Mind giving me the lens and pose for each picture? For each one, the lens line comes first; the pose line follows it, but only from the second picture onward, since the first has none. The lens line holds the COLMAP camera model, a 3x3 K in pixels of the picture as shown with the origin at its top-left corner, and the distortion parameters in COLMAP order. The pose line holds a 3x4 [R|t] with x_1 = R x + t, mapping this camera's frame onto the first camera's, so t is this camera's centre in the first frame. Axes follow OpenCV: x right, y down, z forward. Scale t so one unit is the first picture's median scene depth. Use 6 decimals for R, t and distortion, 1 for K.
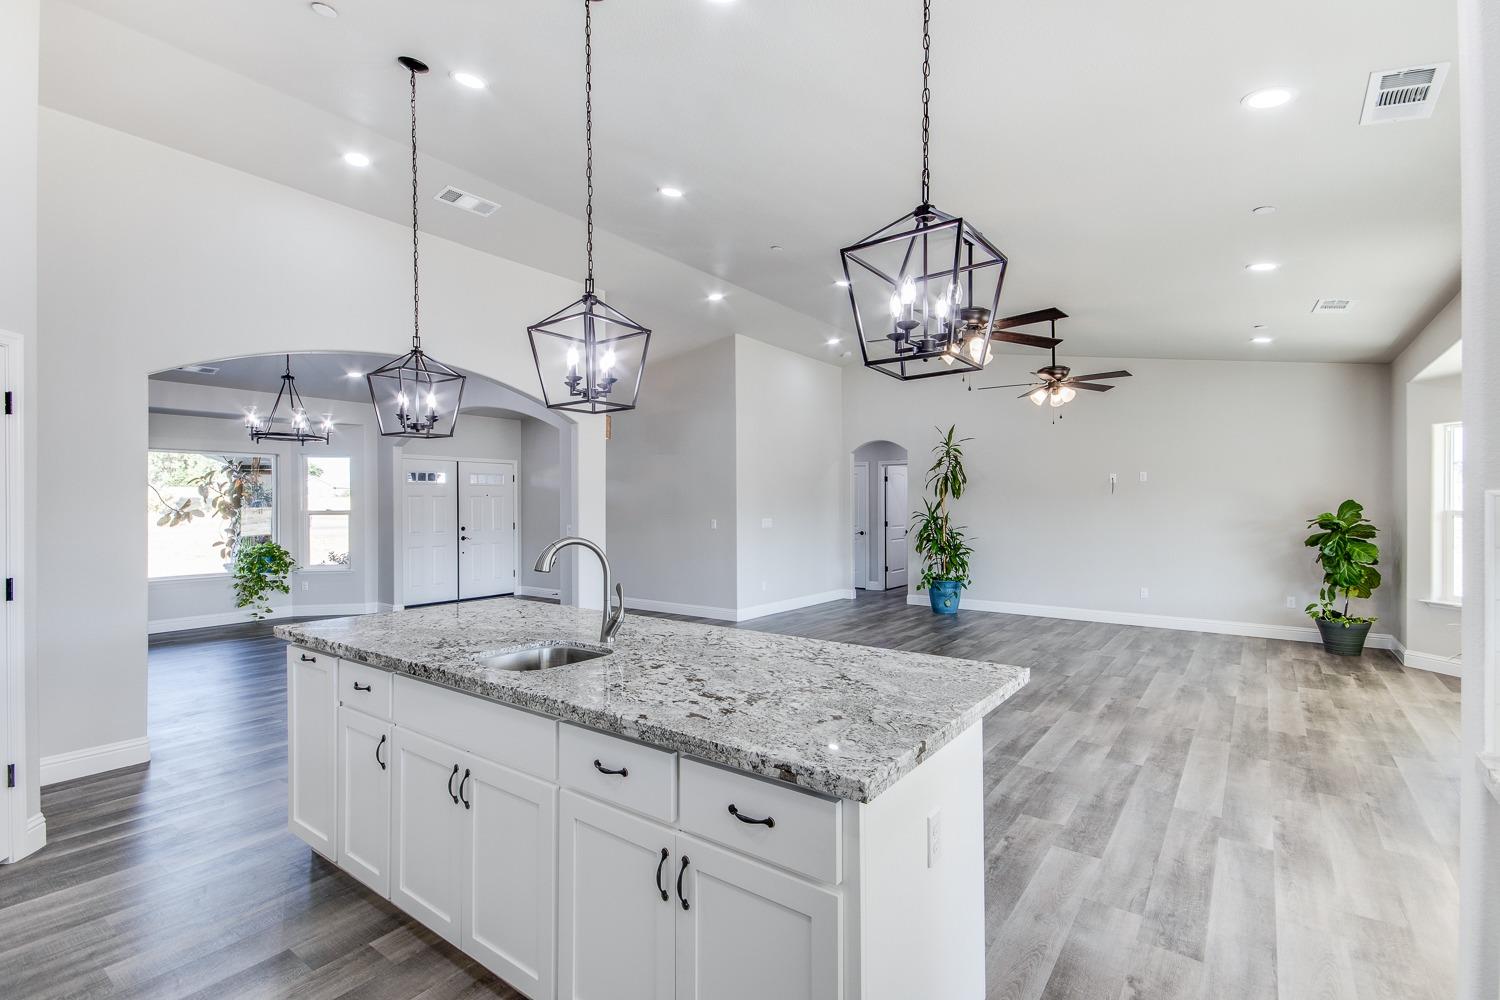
lens RADIAL K [[687.2, 0, 754.3], [0, 687.2, 501.2], [0, 0, 1]] dist [0.002663, 0.000474]
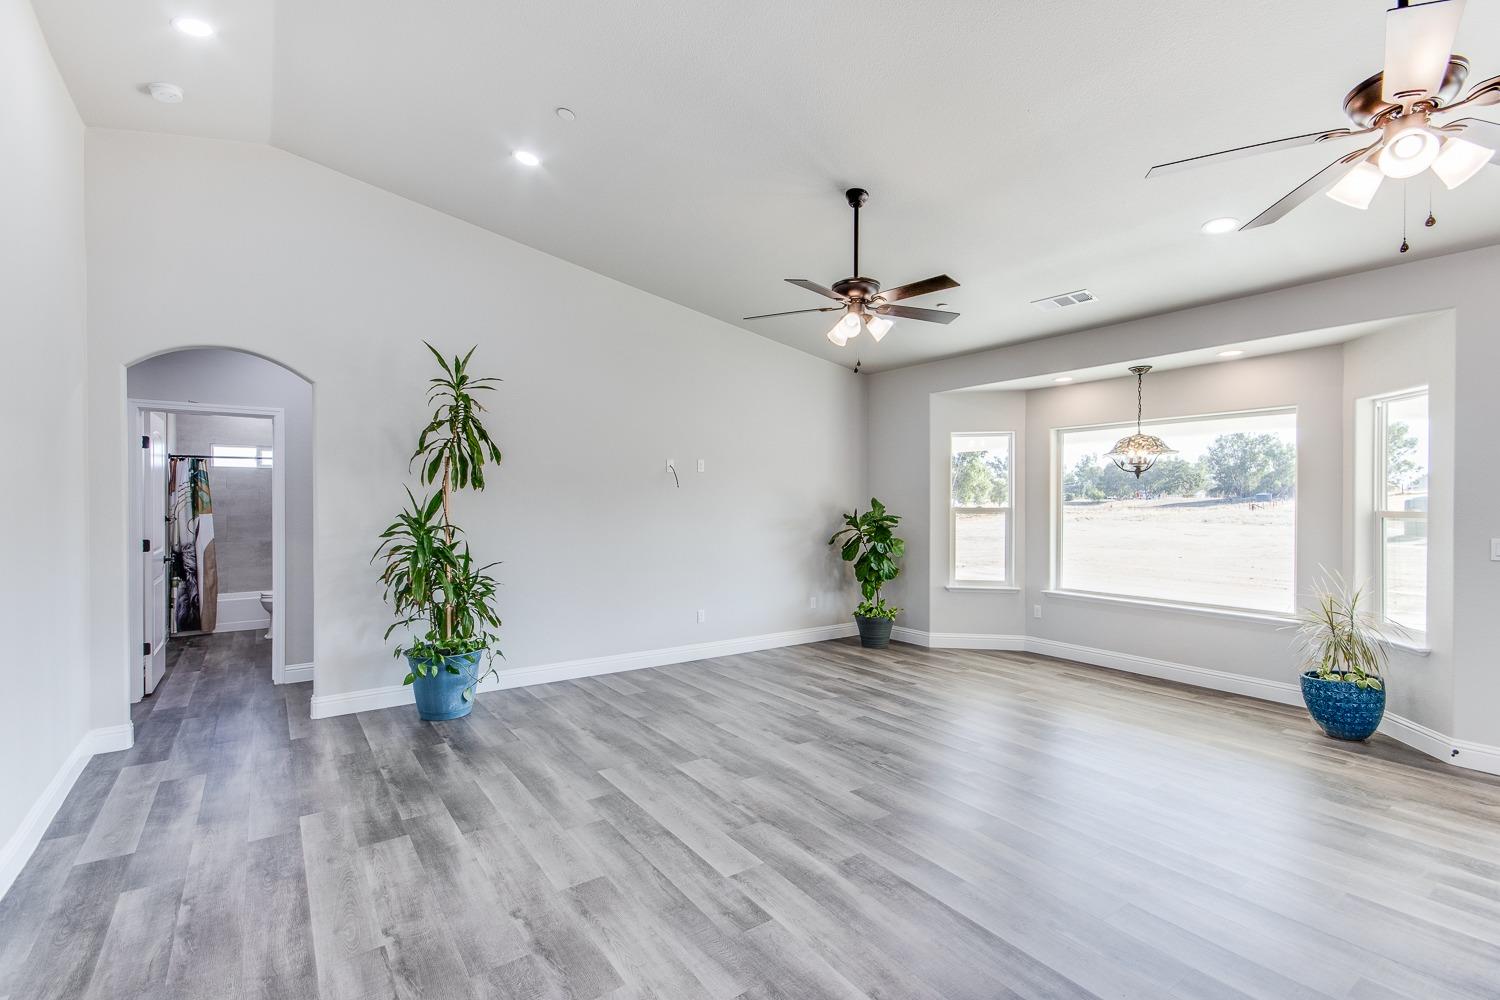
lens RADIAL K [[688.8, 0, 739.3], [0, 688.8, 506.9], [0, 0, 1]] dist [0.016285, -0.000060]
pose [[0.328871, -0.004331, 0.944365, -0.169338], [-0.004893, 0.999968, 0.006289, 0.006066], [-0.944362, -0.006689, 0.328839, 0.780048]]
